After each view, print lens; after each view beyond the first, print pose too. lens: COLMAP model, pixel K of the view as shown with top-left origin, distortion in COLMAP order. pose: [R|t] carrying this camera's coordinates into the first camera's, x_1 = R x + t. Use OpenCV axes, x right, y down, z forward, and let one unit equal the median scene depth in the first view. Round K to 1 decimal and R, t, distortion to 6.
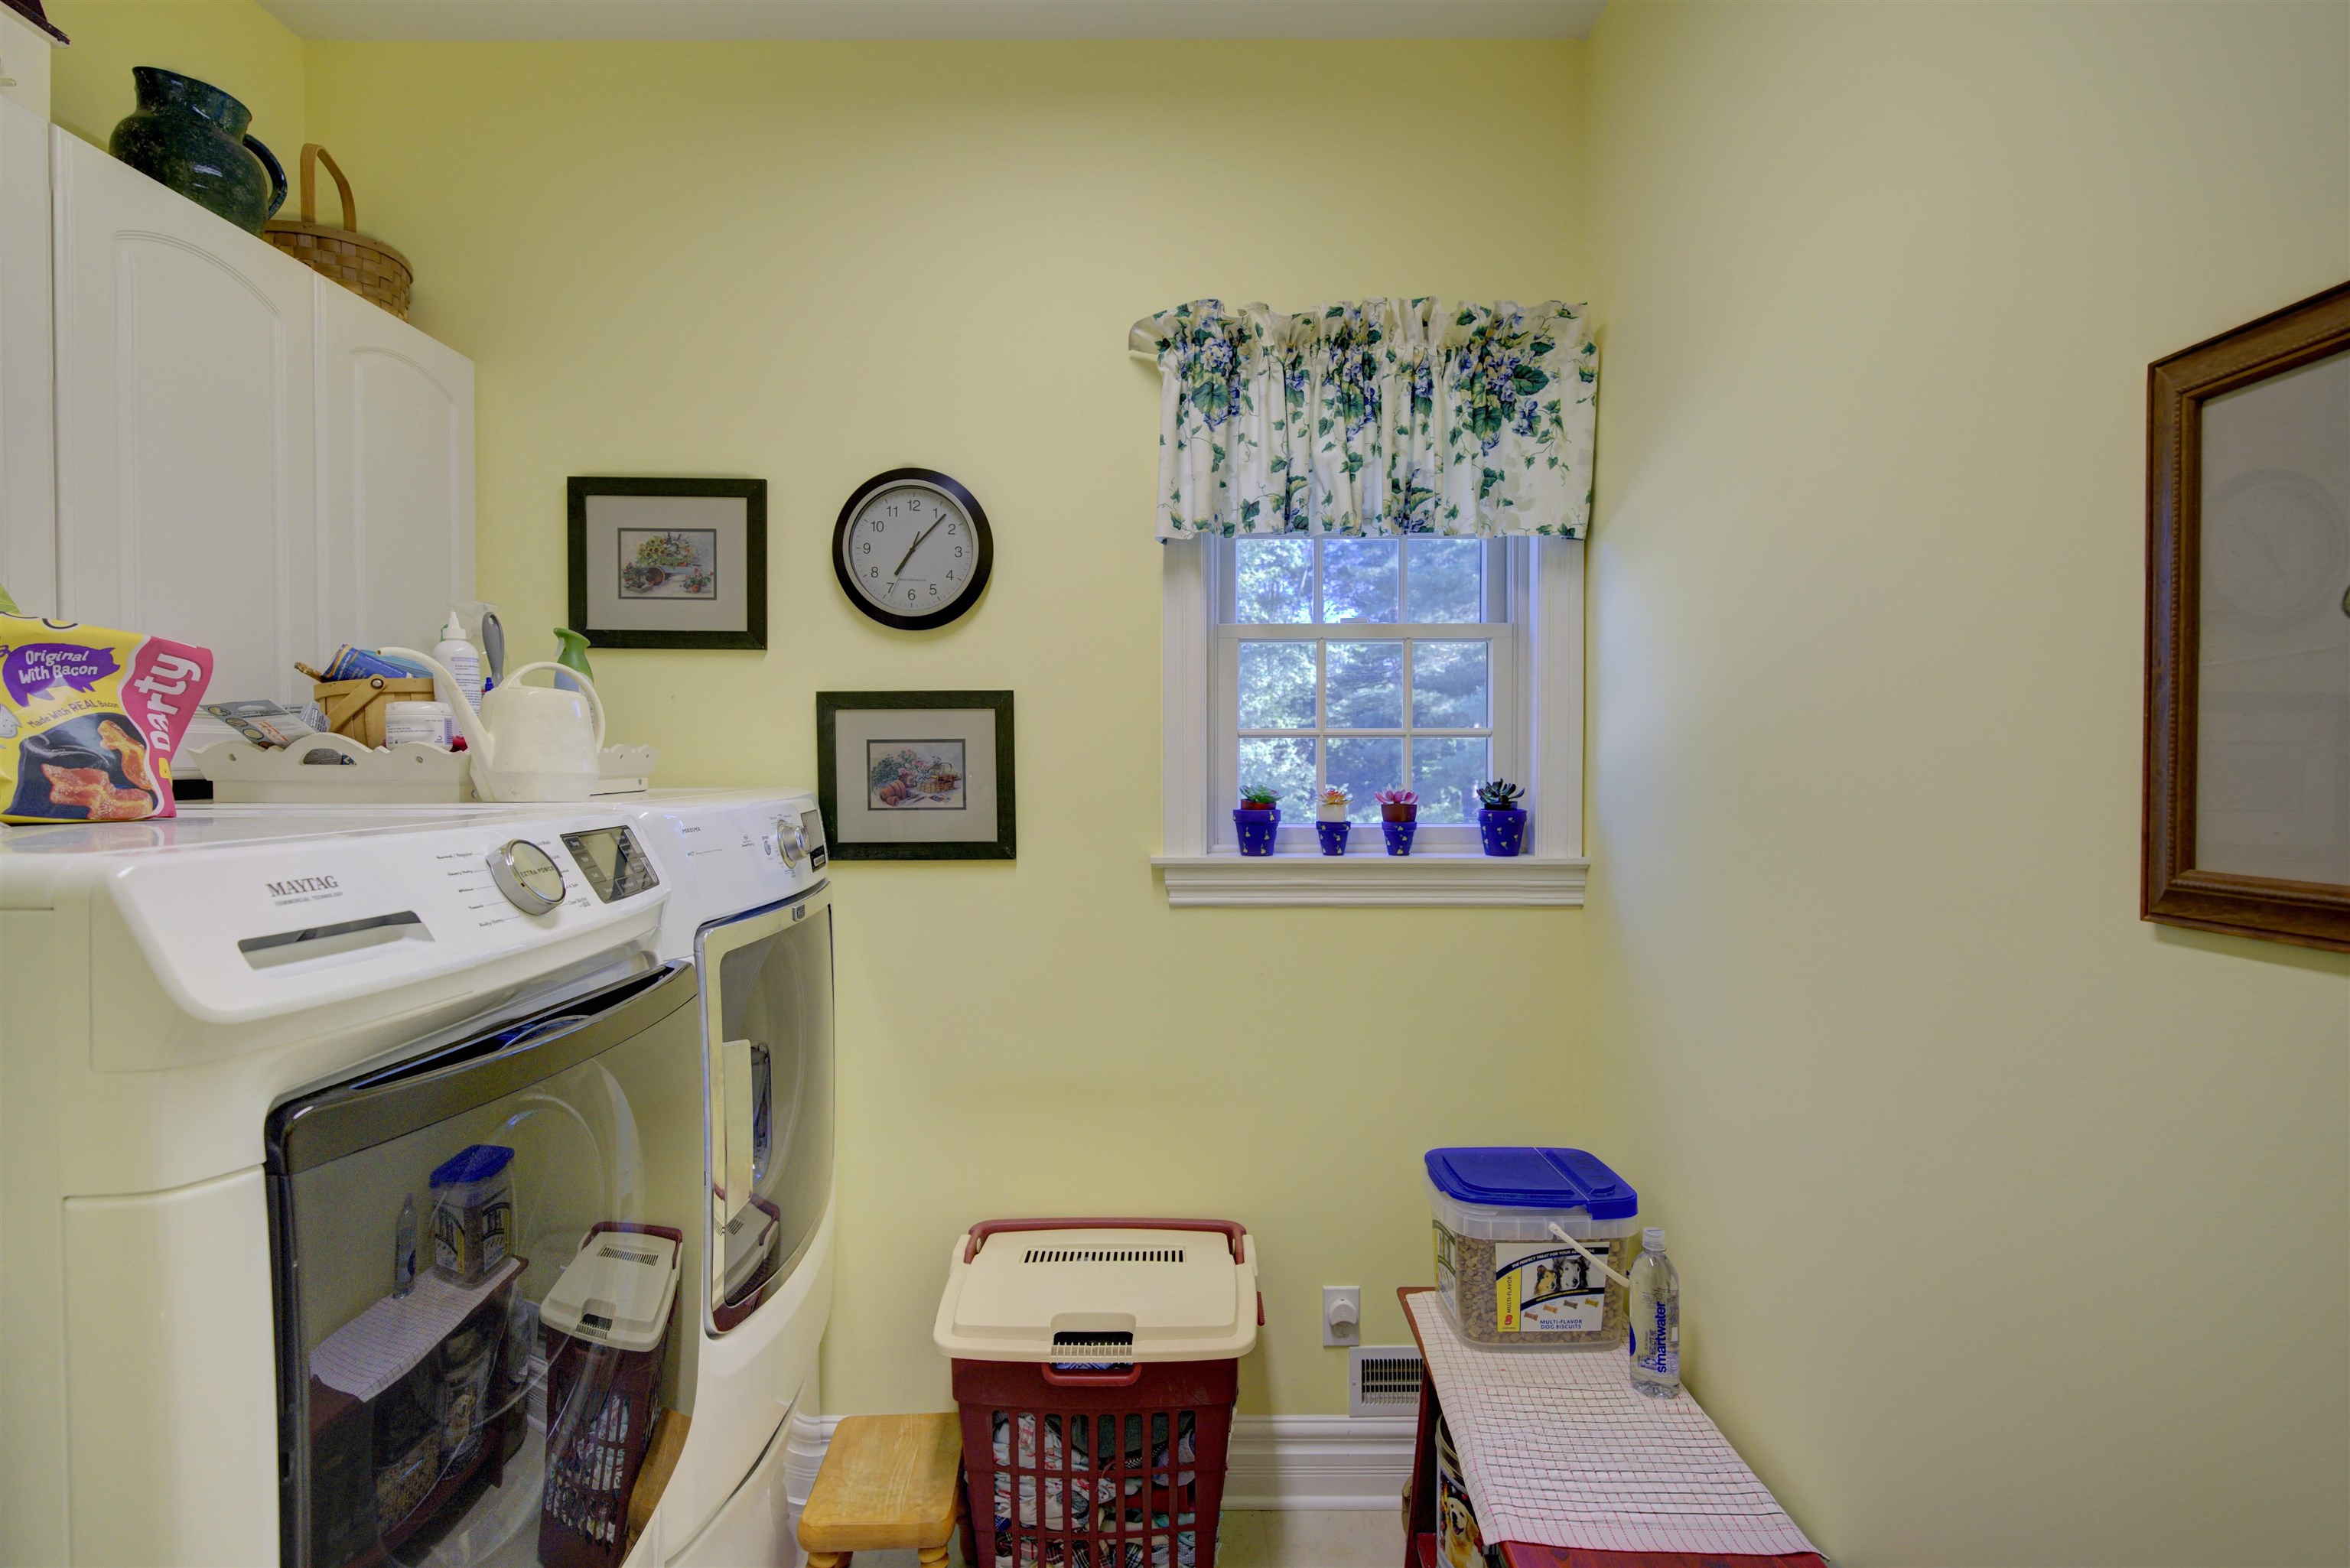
lens RADIAL K [[1091.5, 0, 1174.2], [0, 1091.5, 778.4], [0, 0, 1]] dist [-0.002497, -0.000041]
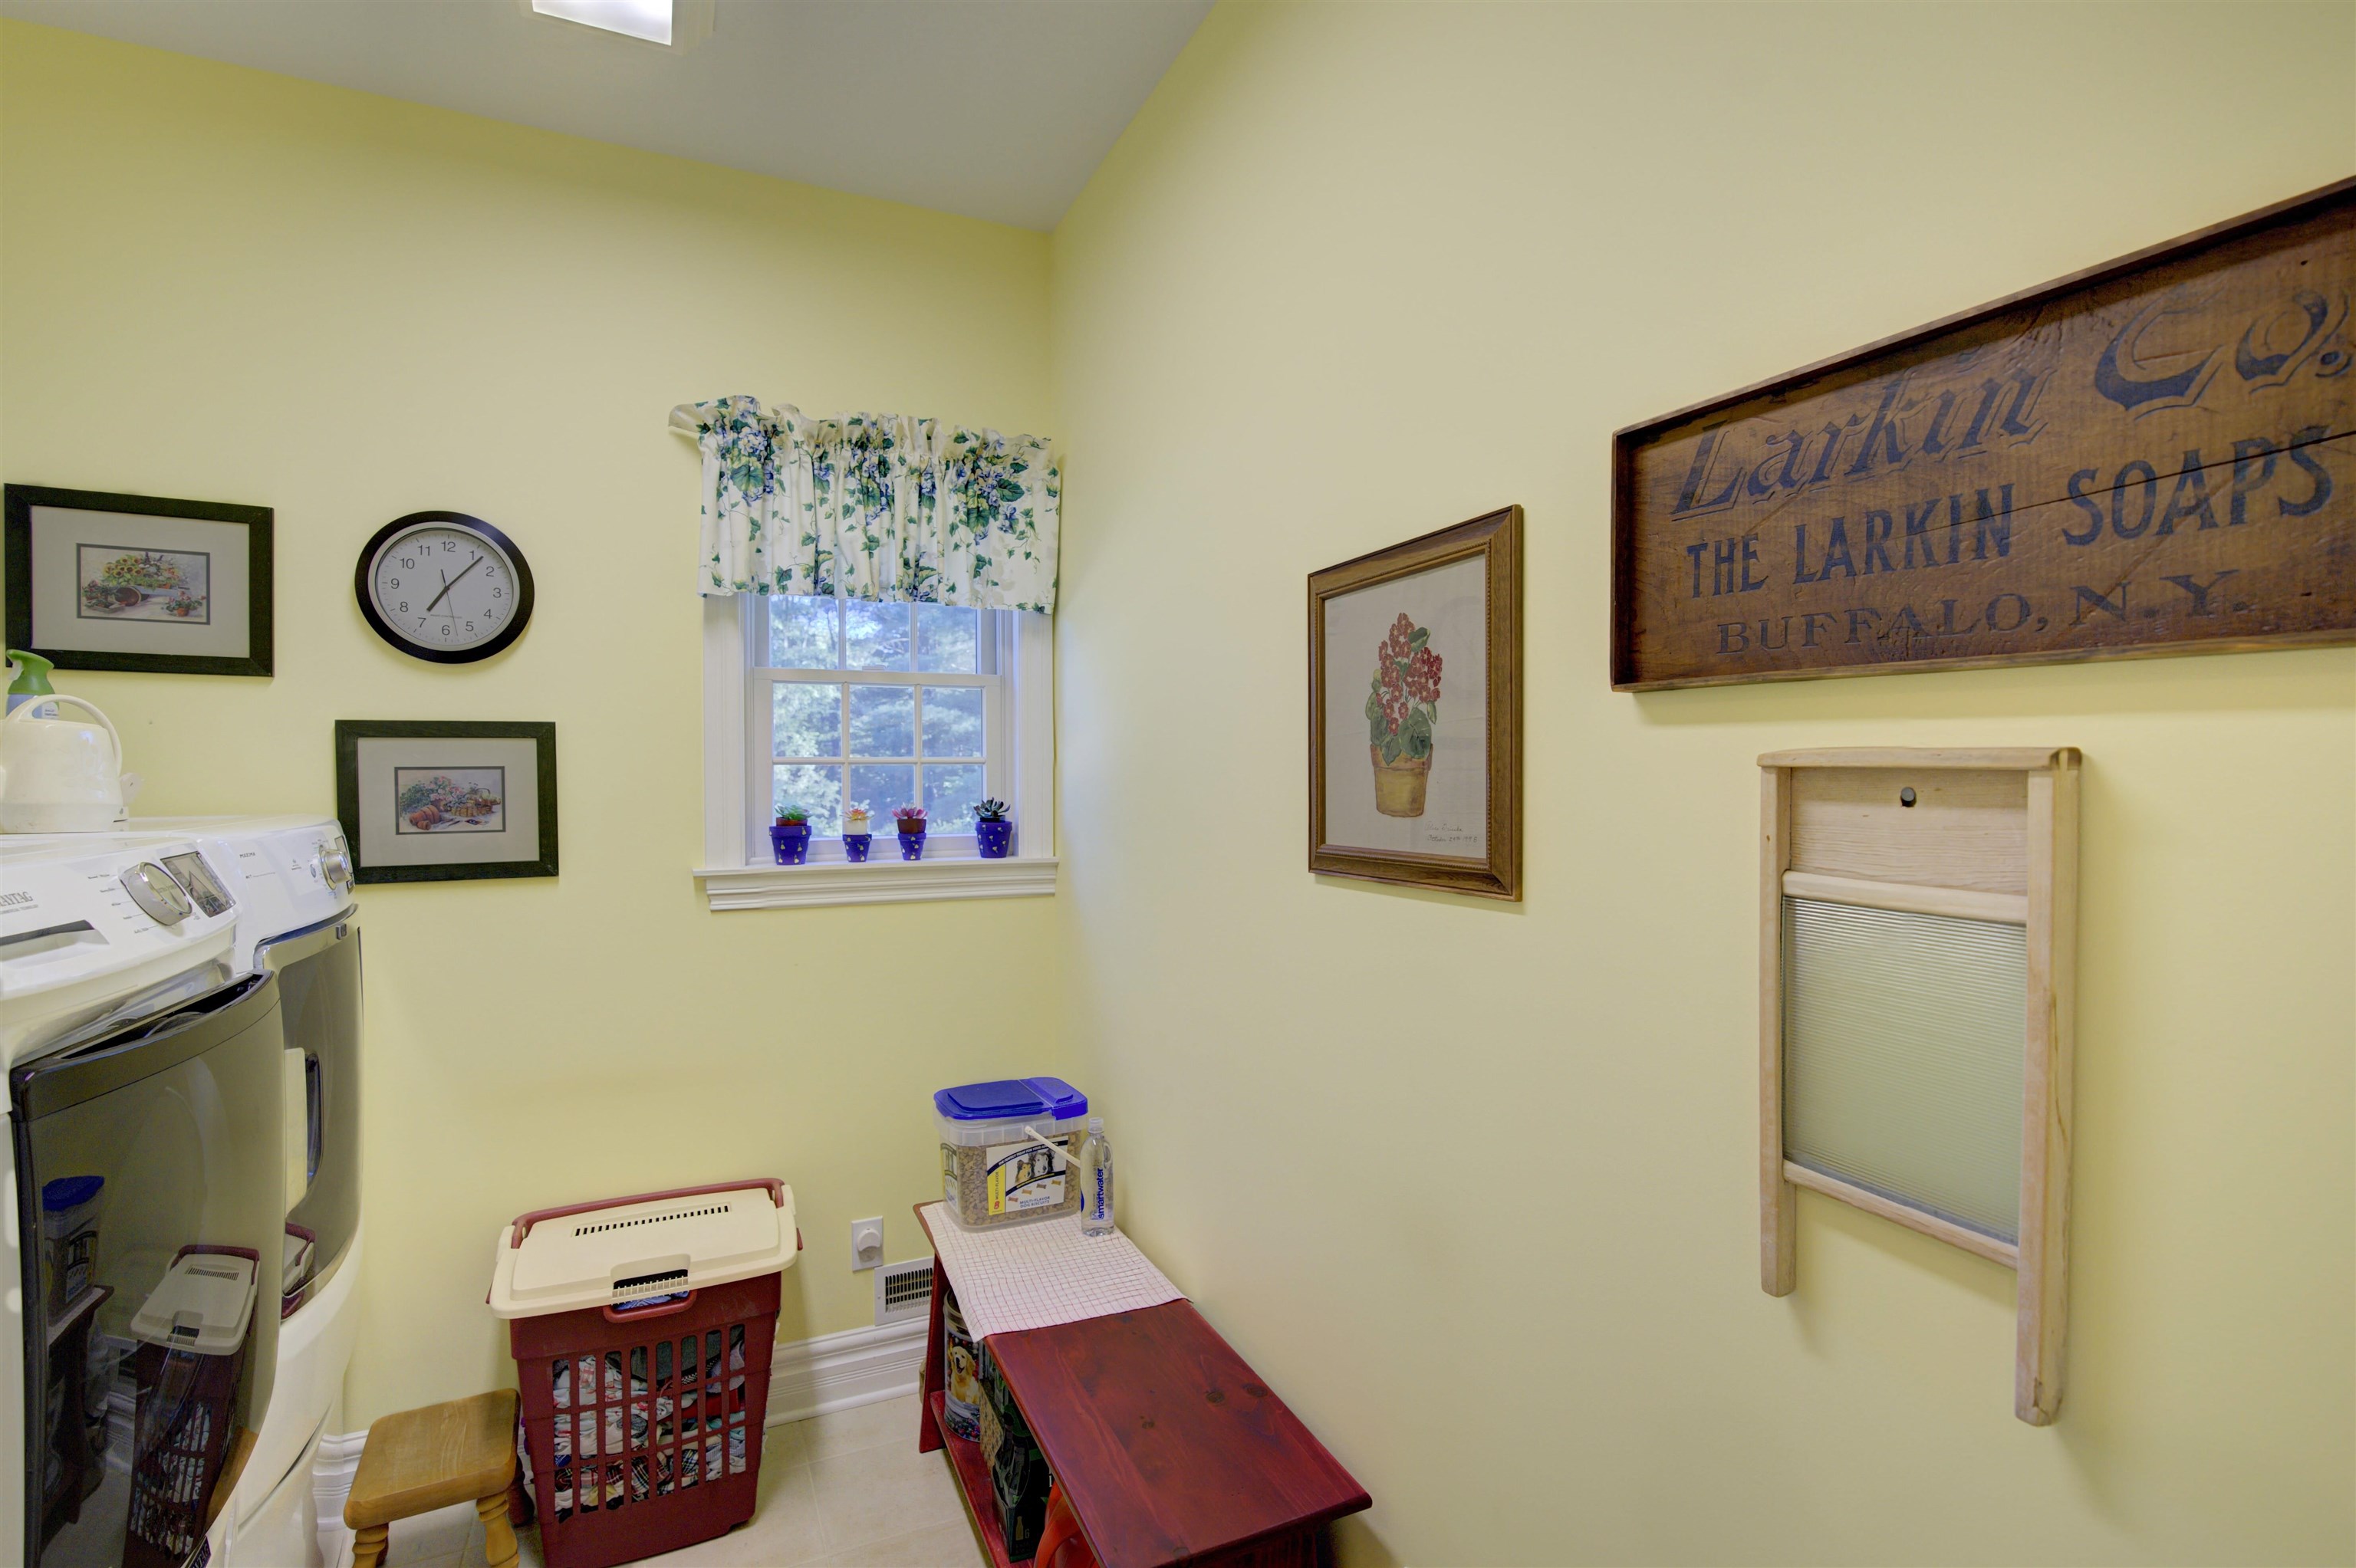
lens RADIAL K [[1094.2, 0, 1176.1], [0, 1094.2, 785.0], [0, 0, 1]] dist [-0.002497, -0.000041]
pose [[0.908363, -0.006698, 0.418130, -0.042323], [0.010251, 0.999928, -0.006252, -0.004174], [-0.418058, 0.009966, 0.908366, -0.265337]]
